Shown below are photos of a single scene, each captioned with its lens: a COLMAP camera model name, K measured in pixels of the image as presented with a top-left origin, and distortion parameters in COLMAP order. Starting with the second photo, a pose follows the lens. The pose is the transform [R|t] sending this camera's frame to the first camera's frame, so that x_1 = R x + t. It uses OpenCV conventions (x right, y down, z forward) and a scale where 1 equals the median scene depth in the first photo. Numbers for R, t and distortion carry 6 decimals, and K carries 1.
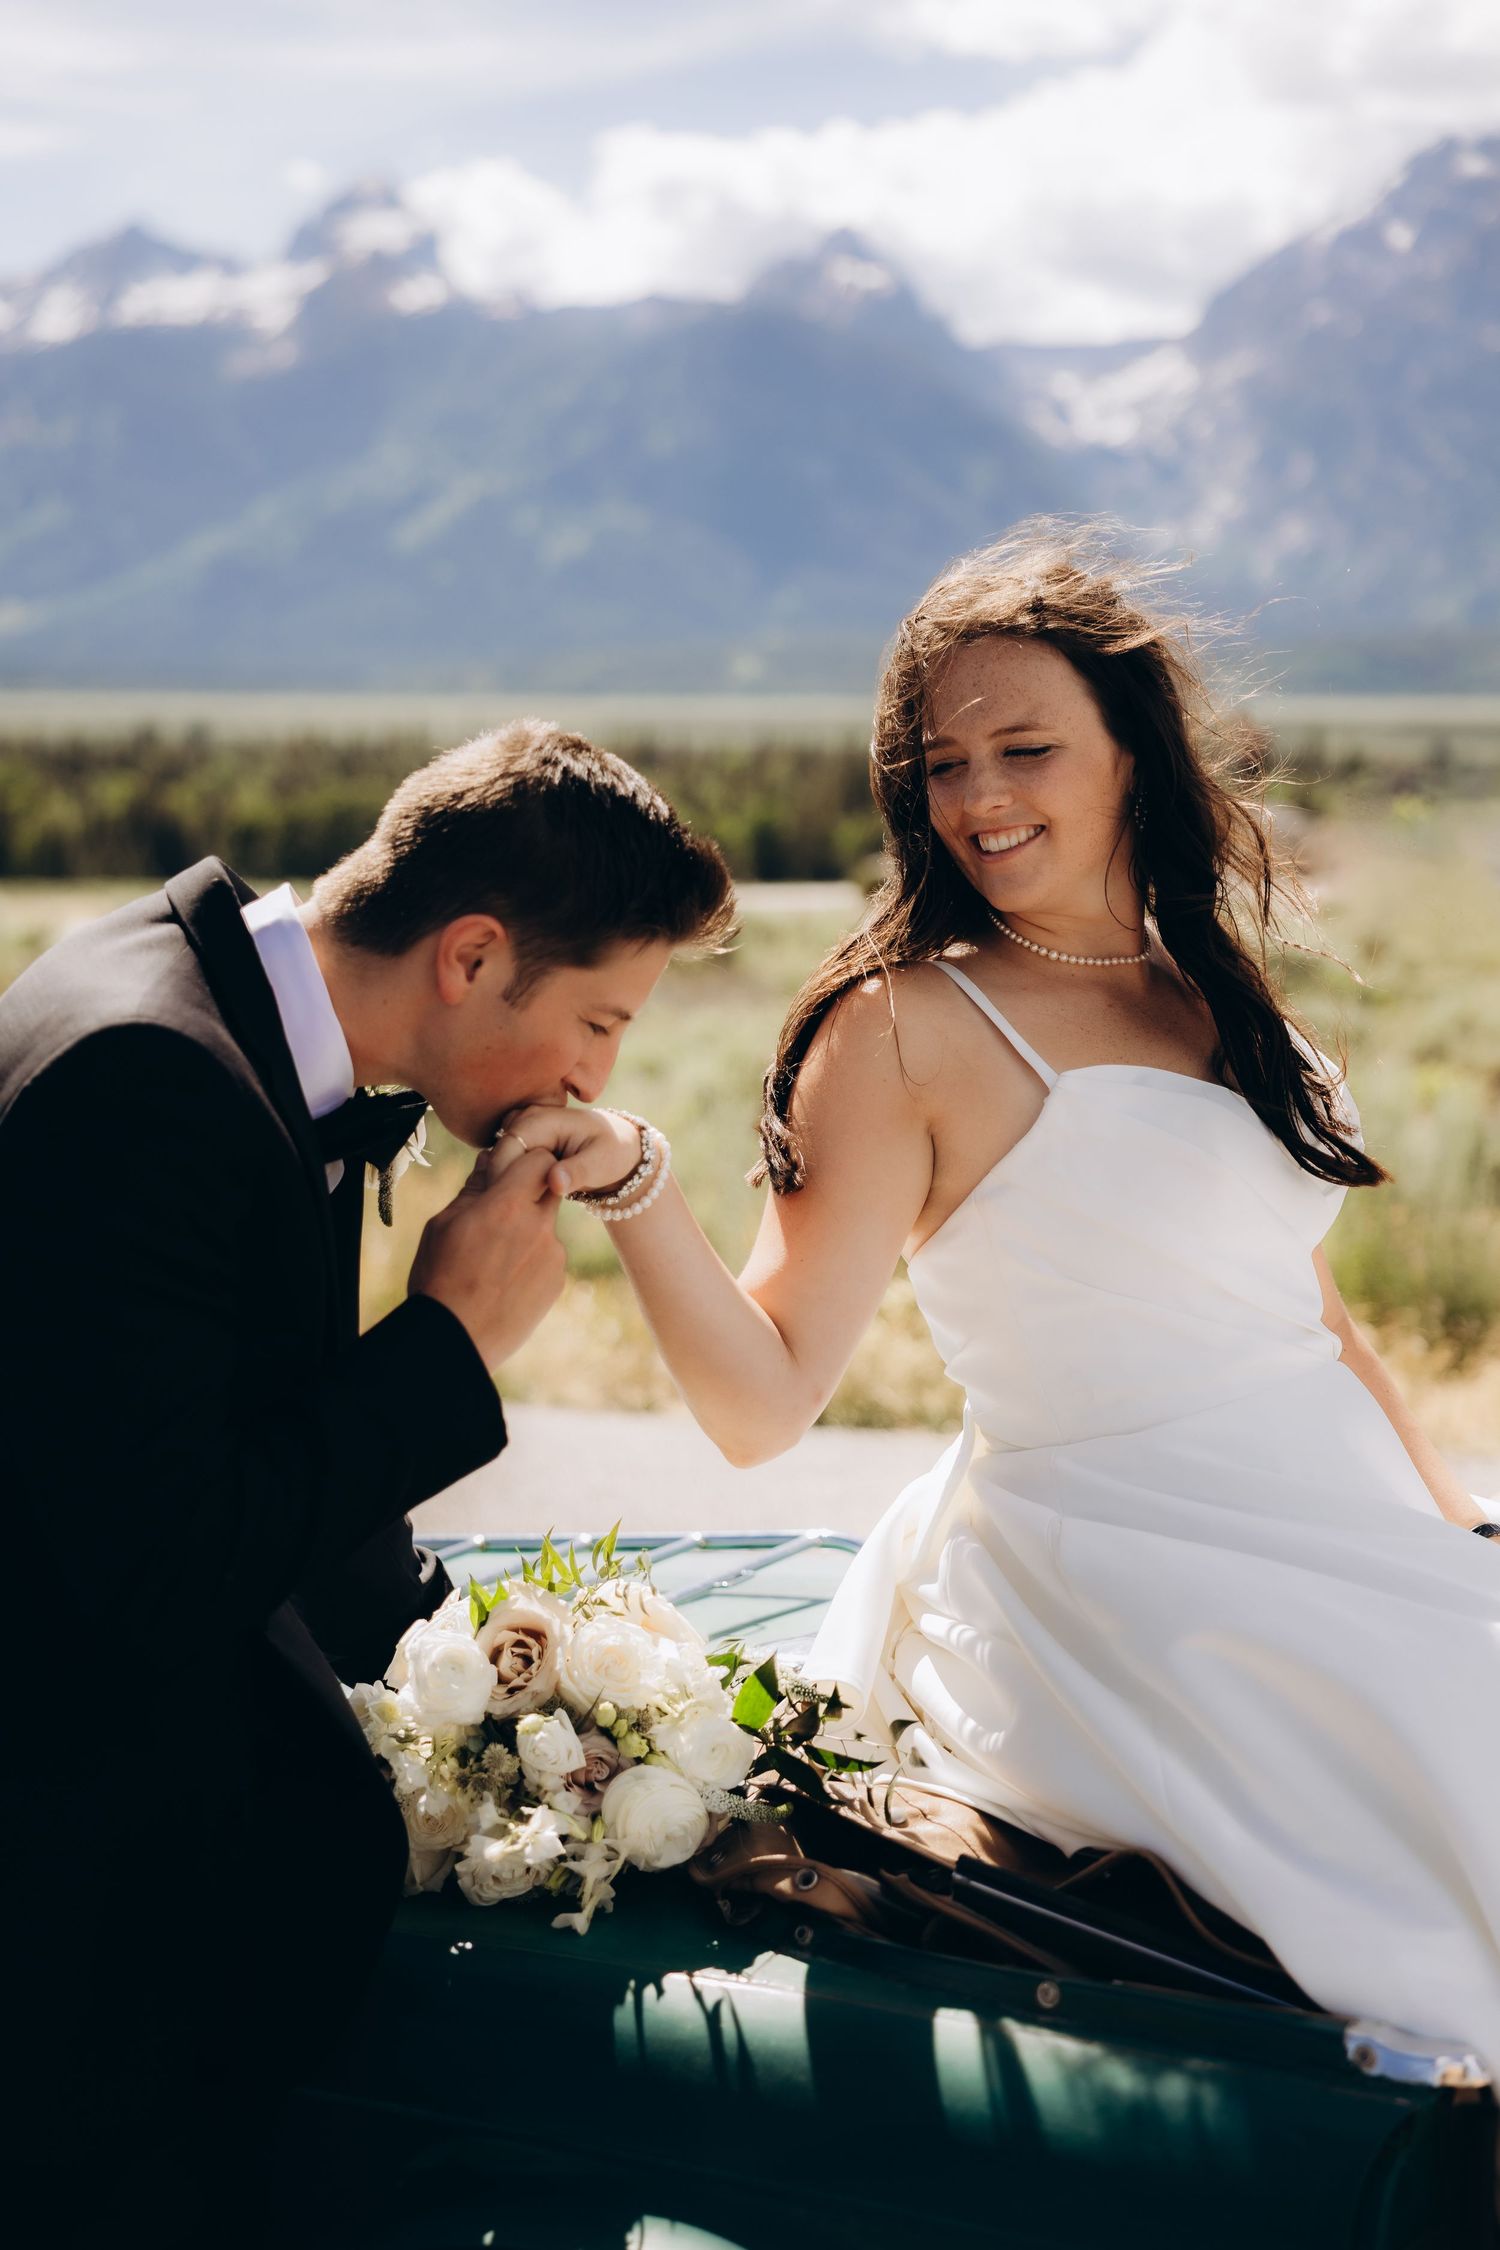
lens RADIAL K [[3686.8, 0, 750.0], [0, 3686.8, 1125.0], [0, 0, 1]] dist [0.034328, 0.064512]
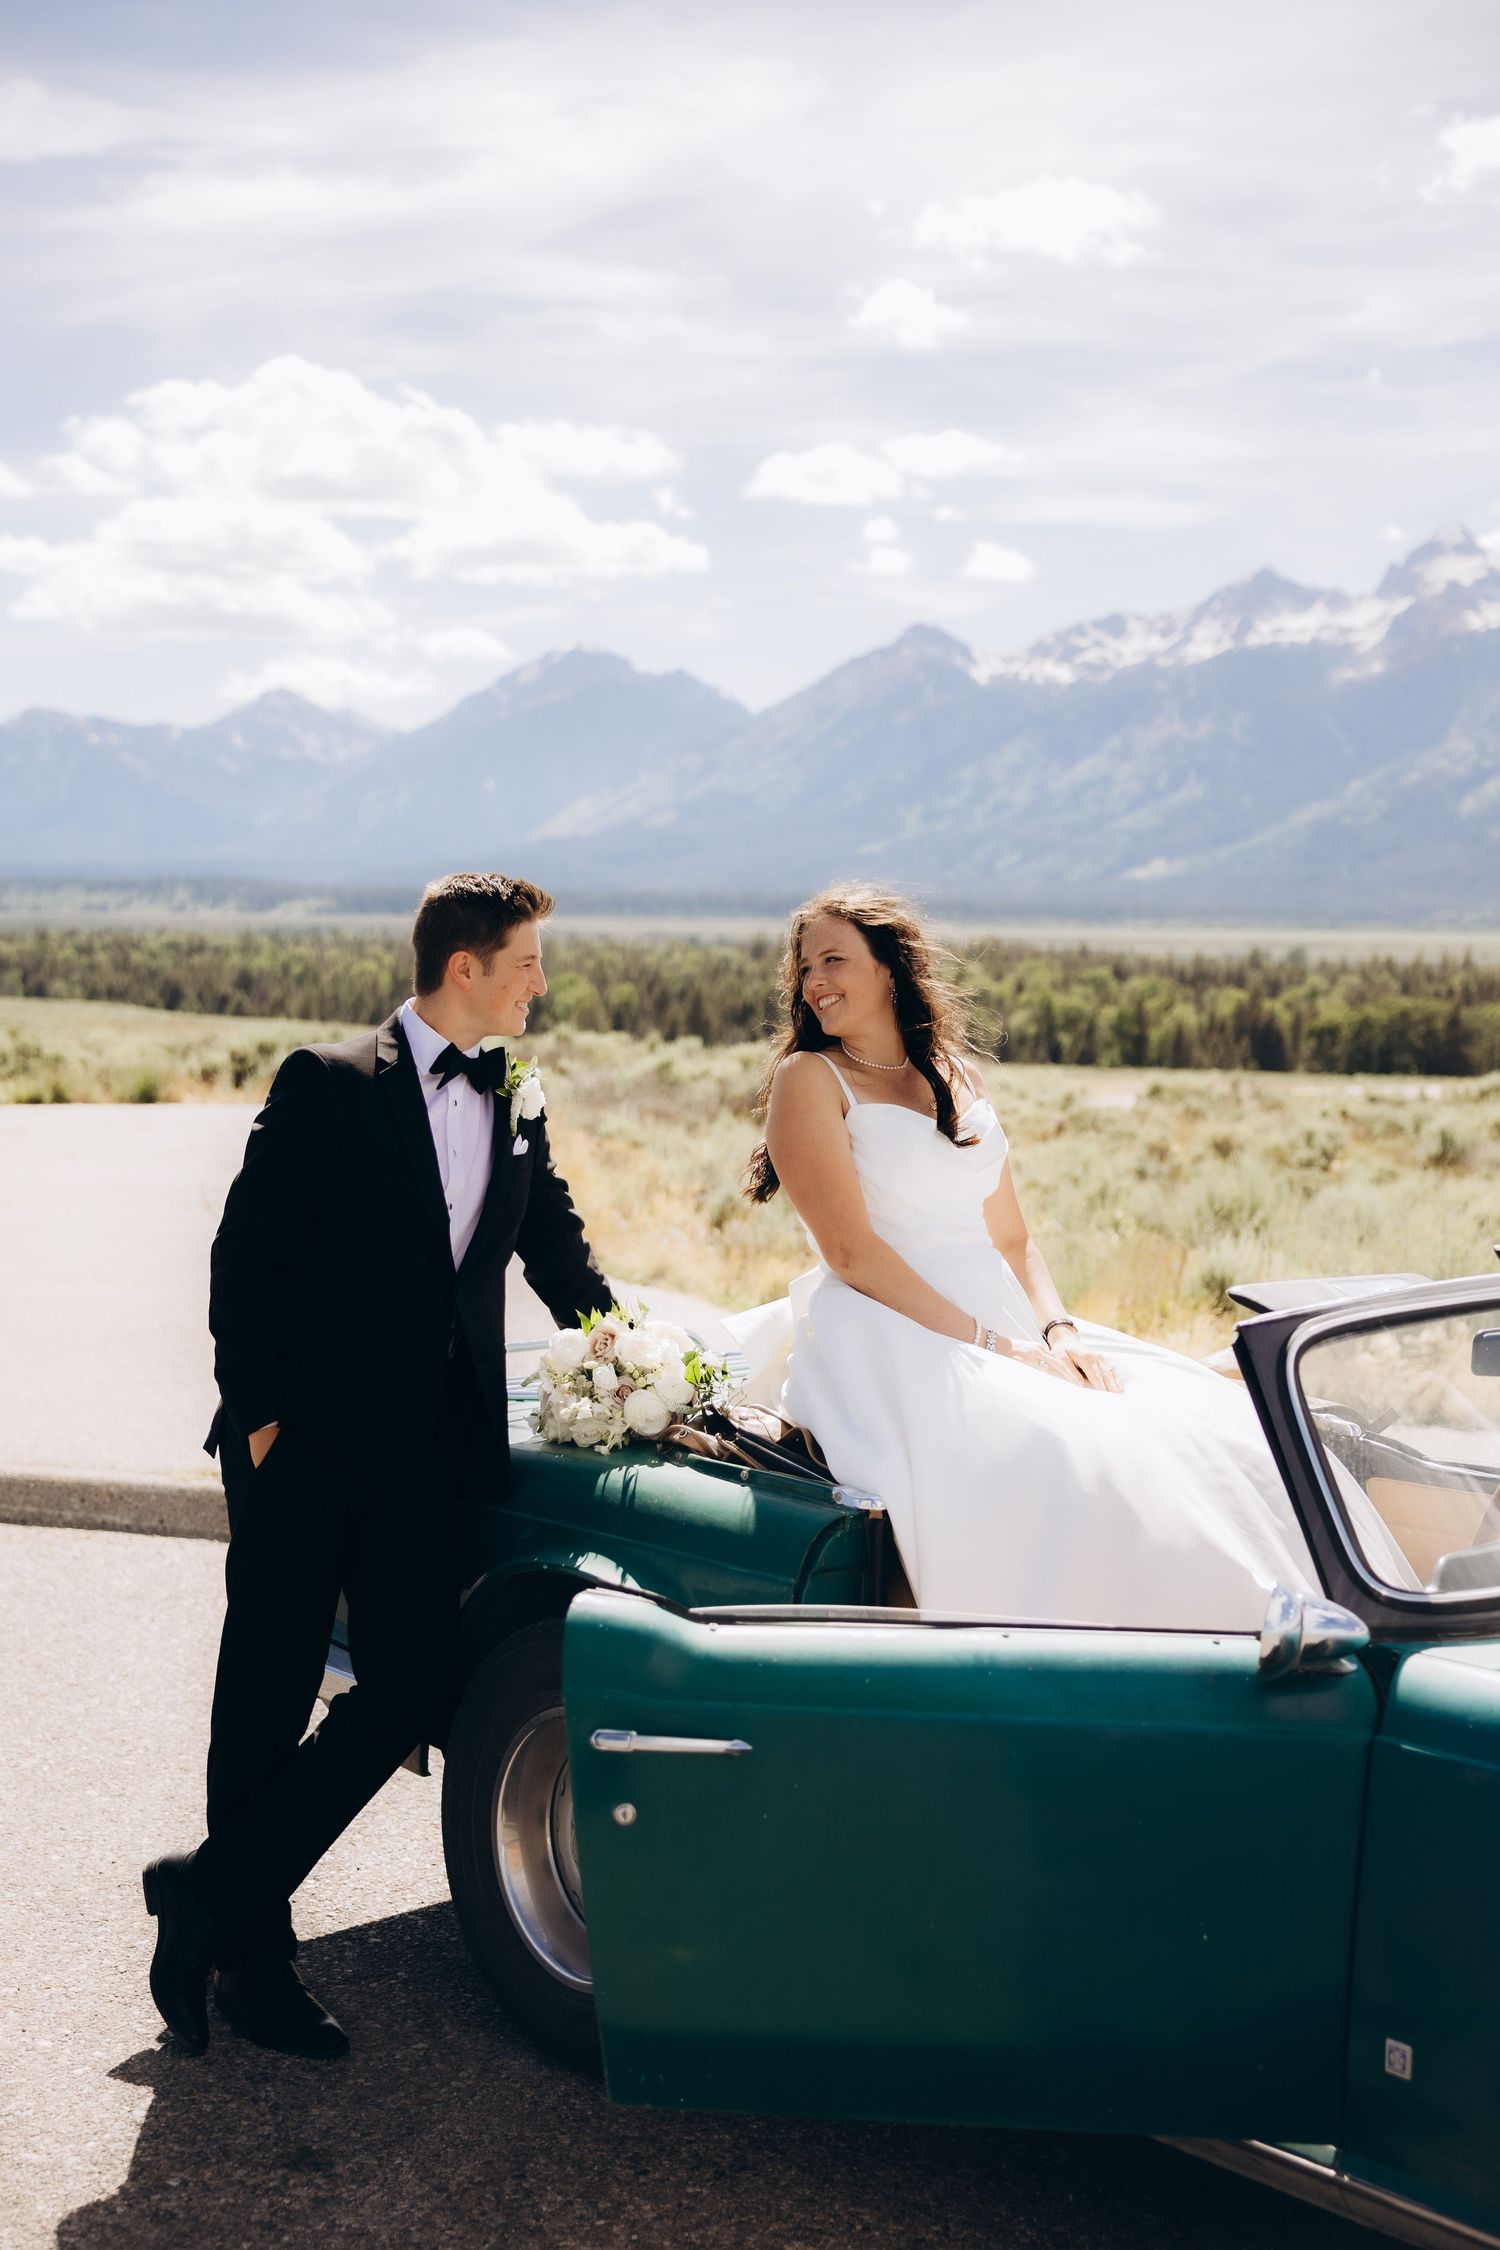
lens RADIAL K [[2901.0, 0, 750.0], [0, 2901.0, 1125.0], [0, 0, 1]] dist [0.016334, -0.017190]
pose [[0.939634, 0.029749, -0.340886, 0.610057], [-0.046011, 0.998151, -0.039717, 0.068359], [0.339074, 0.053004, 0.939265, -0.672532]]
